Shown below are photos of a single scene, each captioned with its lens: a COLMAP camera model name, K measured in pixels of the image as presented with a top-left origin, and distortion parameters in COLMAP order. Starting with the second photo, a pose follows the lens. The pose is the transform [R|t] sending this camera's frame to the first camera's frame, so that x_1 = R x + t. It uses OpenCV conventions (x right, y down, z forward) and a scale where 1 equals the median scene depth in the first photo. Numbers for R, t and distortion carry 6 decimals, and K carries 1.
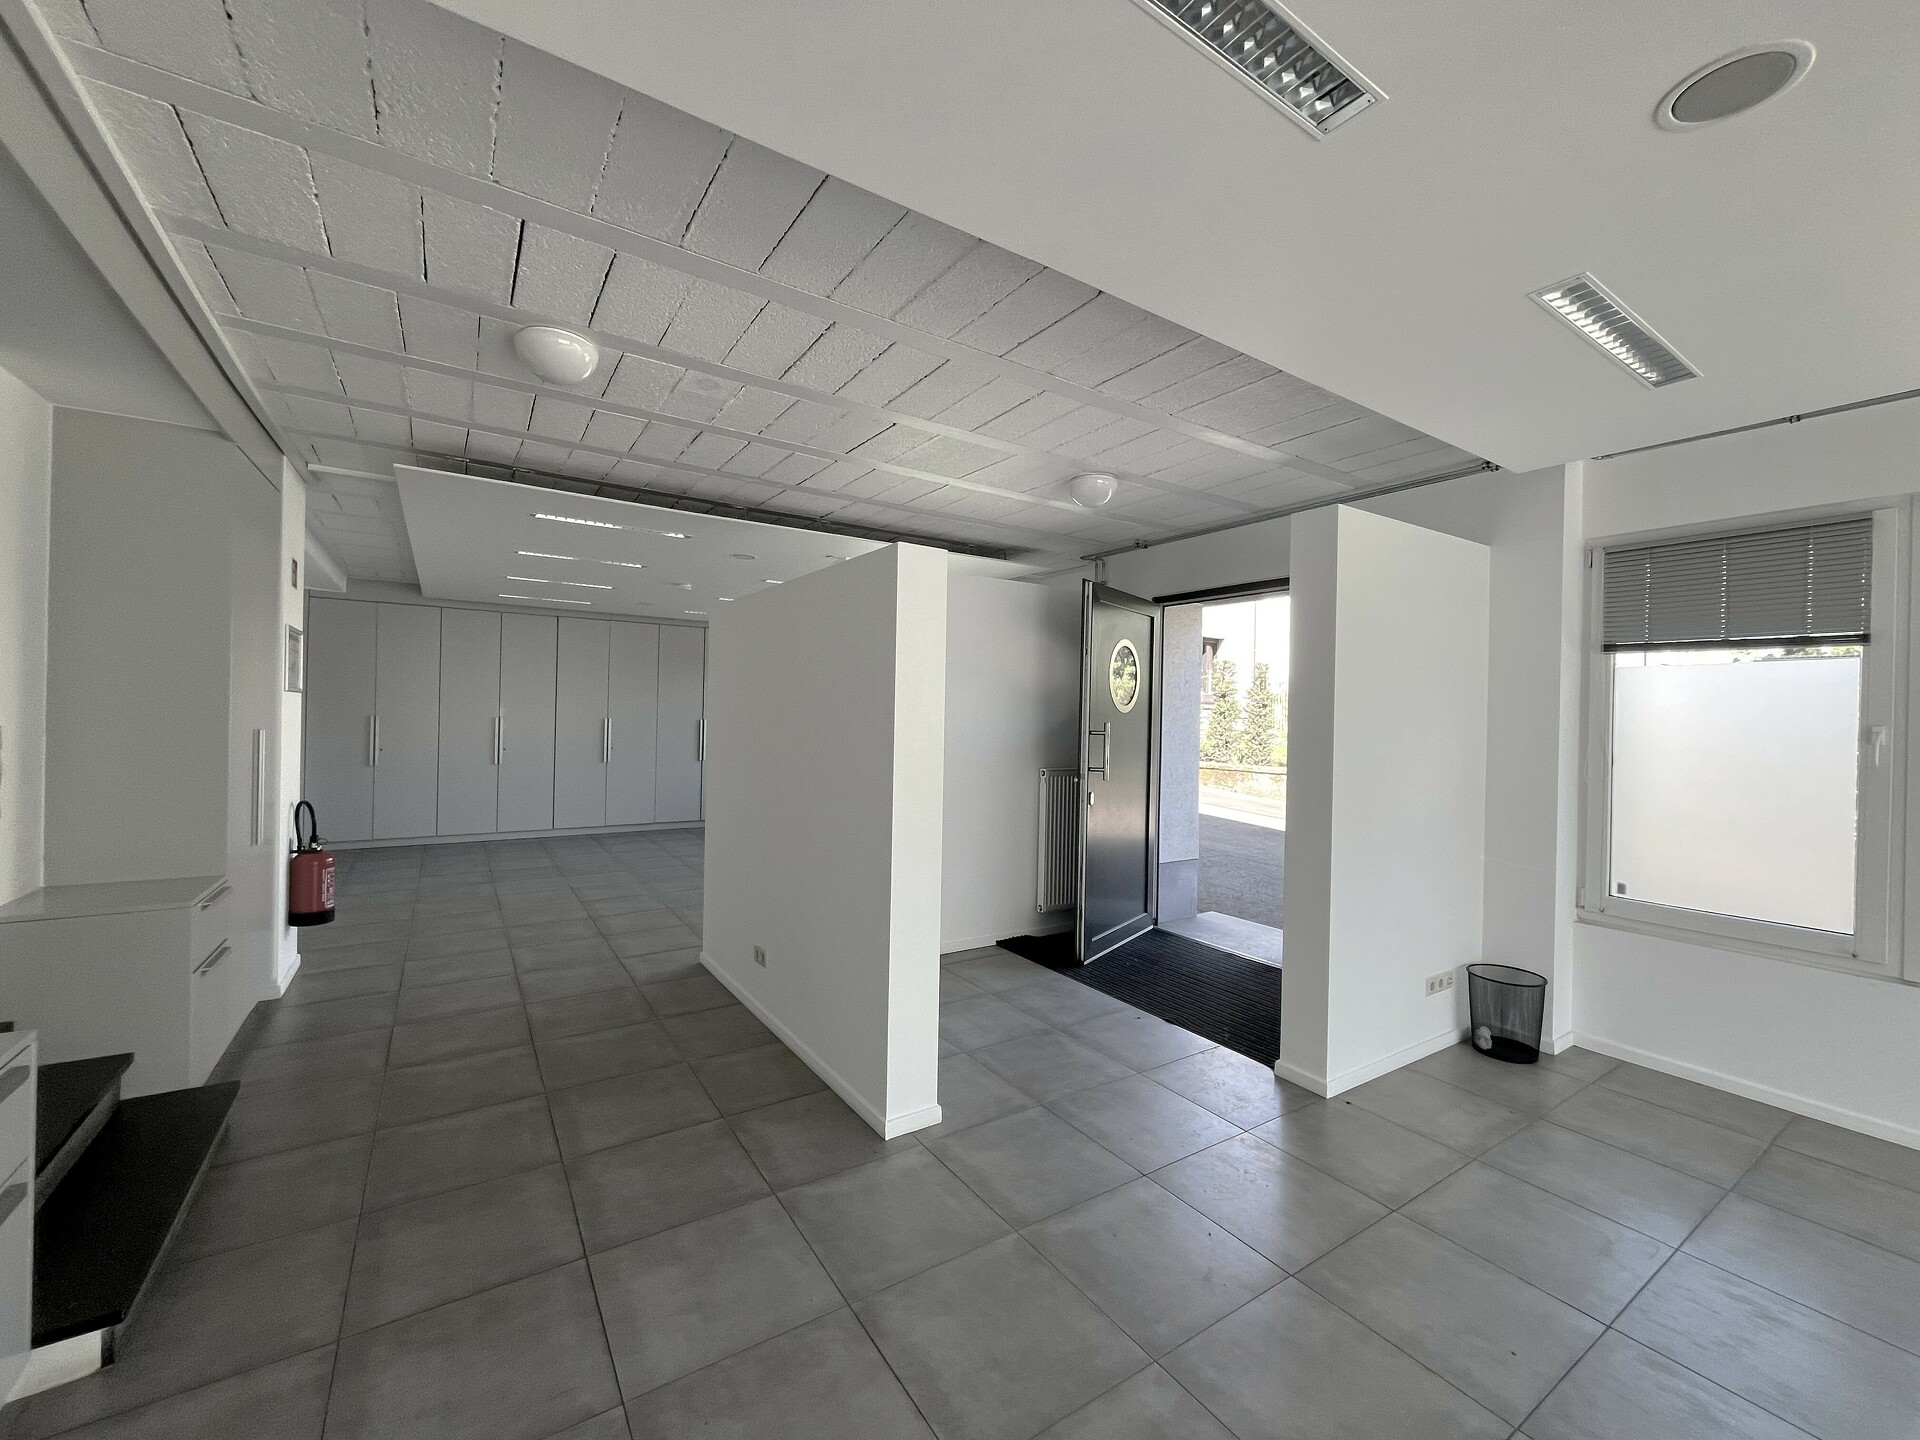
lens RADIAL K [[774.7, 0, 960.0], [0, 774.7, 720.0], [0, 0, 1]] dist [0.000800, -0.000061]
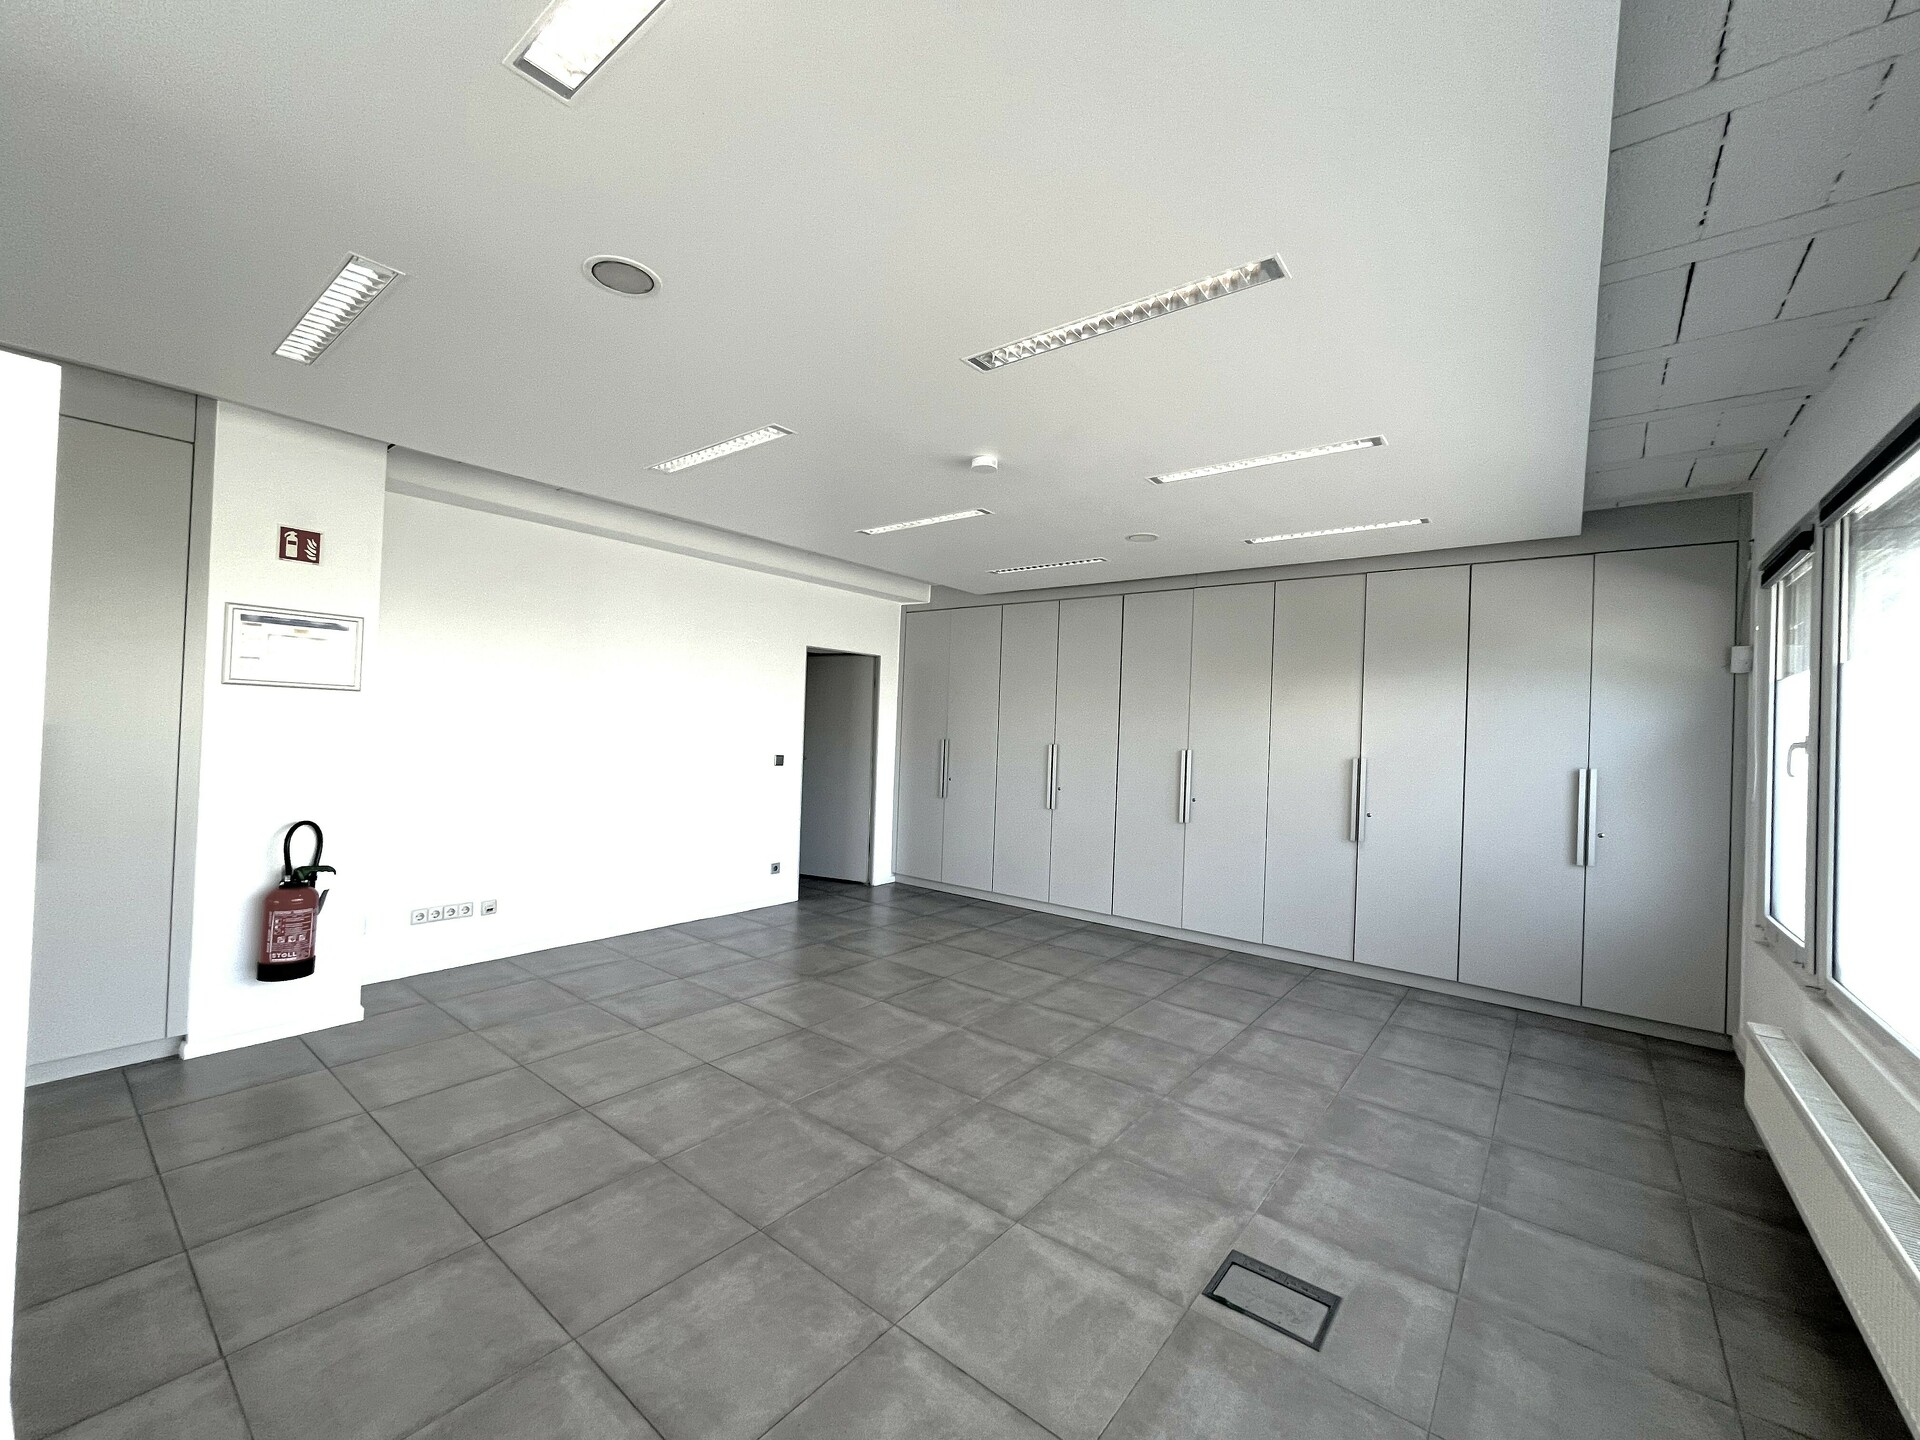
lens RADIAL K [[774.7, 0, 960.0], [0, 774.7, 720.0], [0, 0, 1]] dist [0.000800, -0.000061]
pose [[0.310999, -0.019224, -0.950216, 0.109959], [-0.035037, 0.998884, -0.031676, 0.001220], [0.949764, 0.043144, 0.309978, 1.132850]]
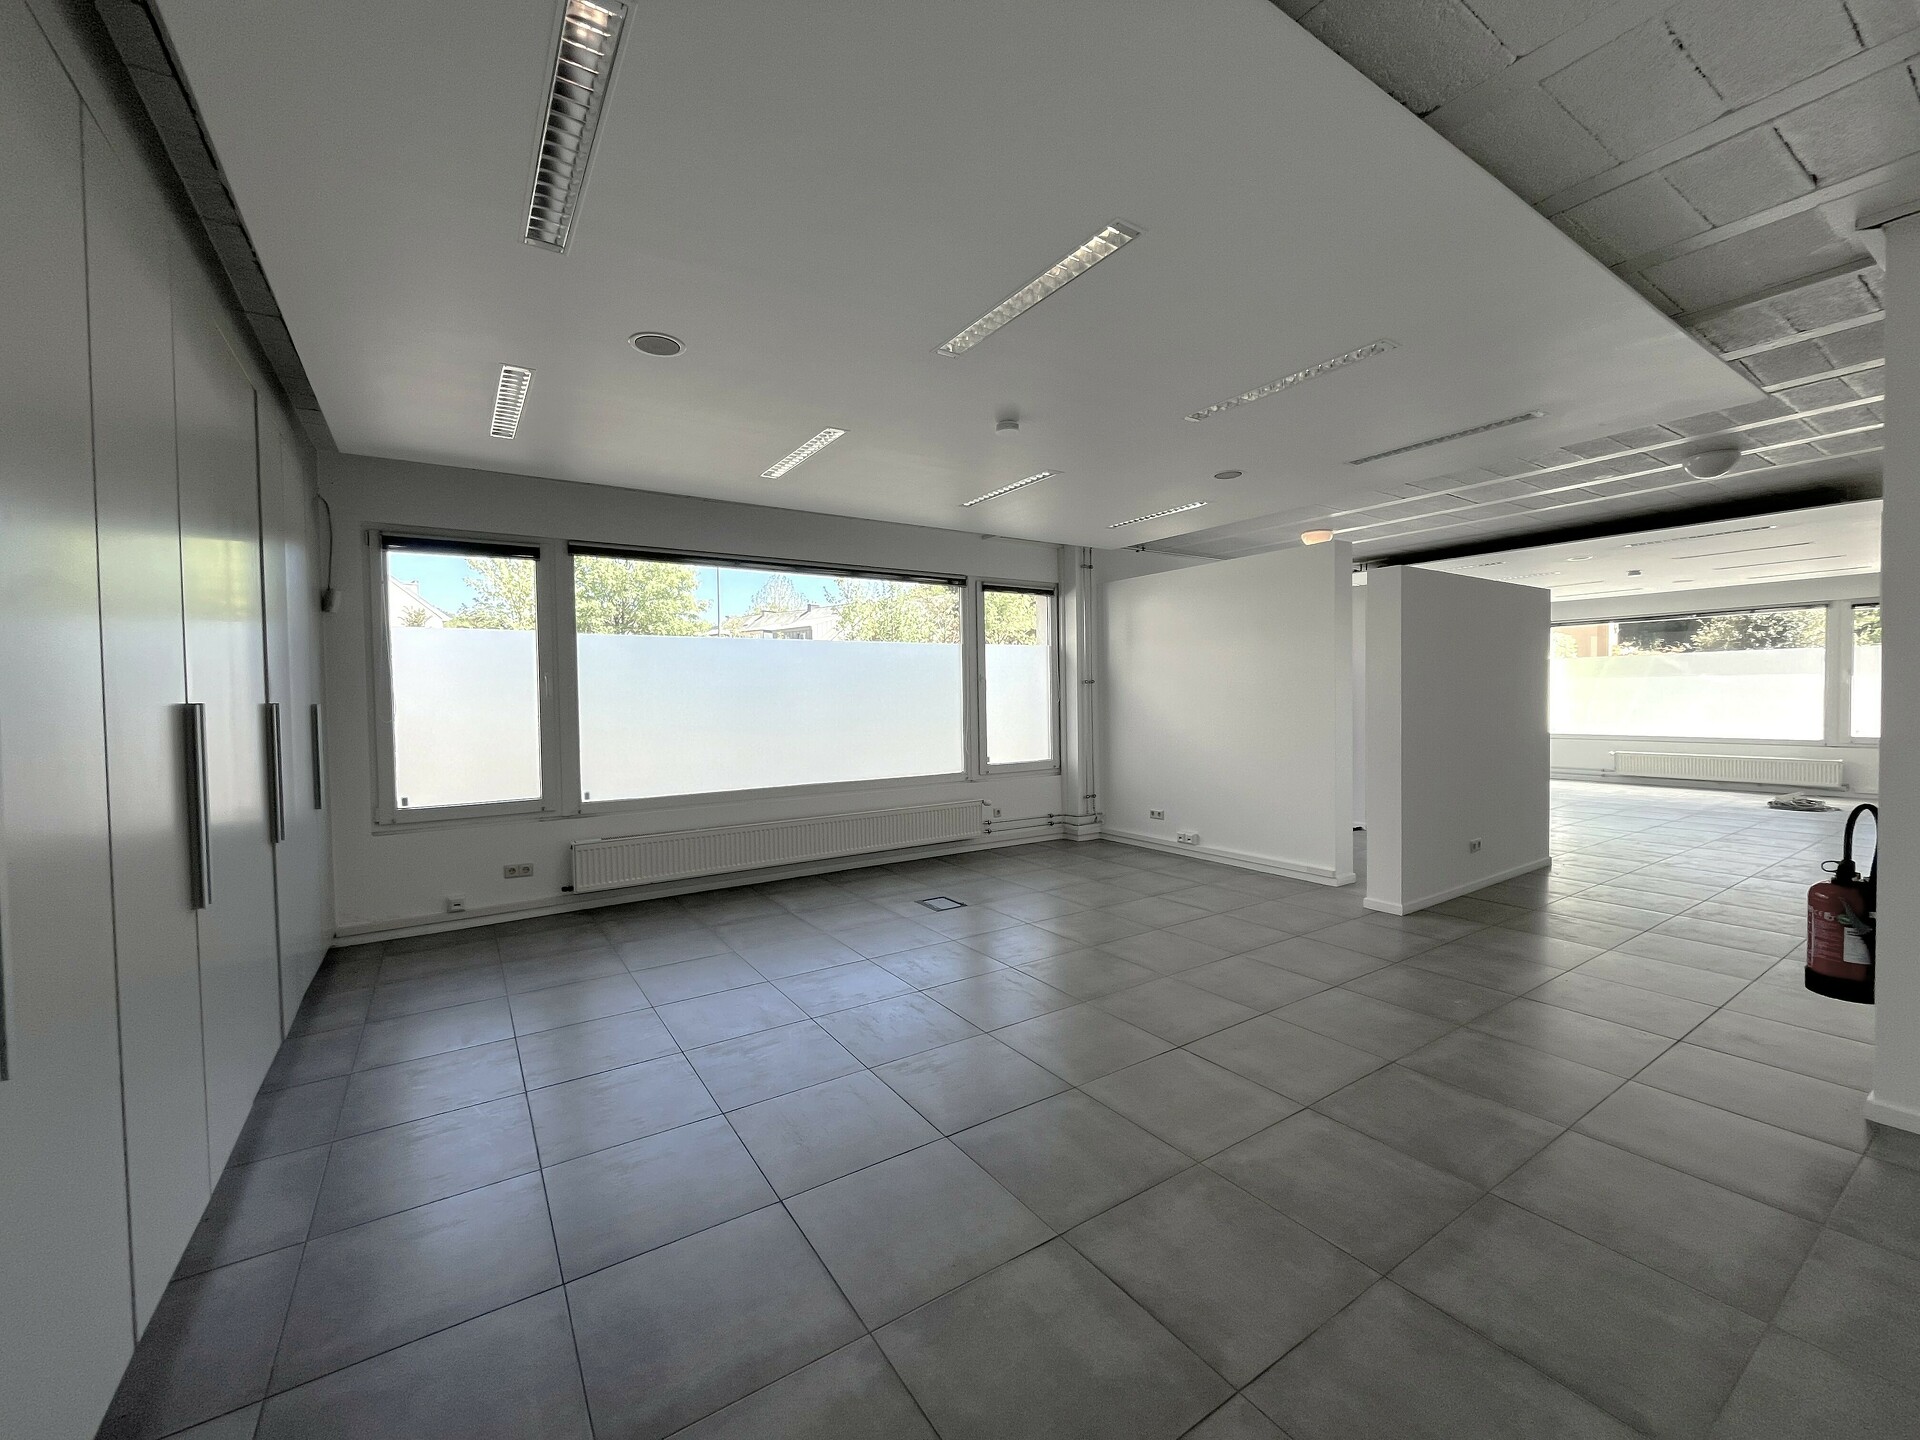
lens RADIAL K [[774.7, 0, 960.0], [0, 774.7, 720.0], [0, 0, 1]] dist [0.000800, -0.000061]
pose [[0.000578, -0.049199, 0.998789, -1.184598], [0.020586, 0.998578, 0.049177, -0.004426], [-0.999788, 0.020533, 0.001590, 1.387409]]
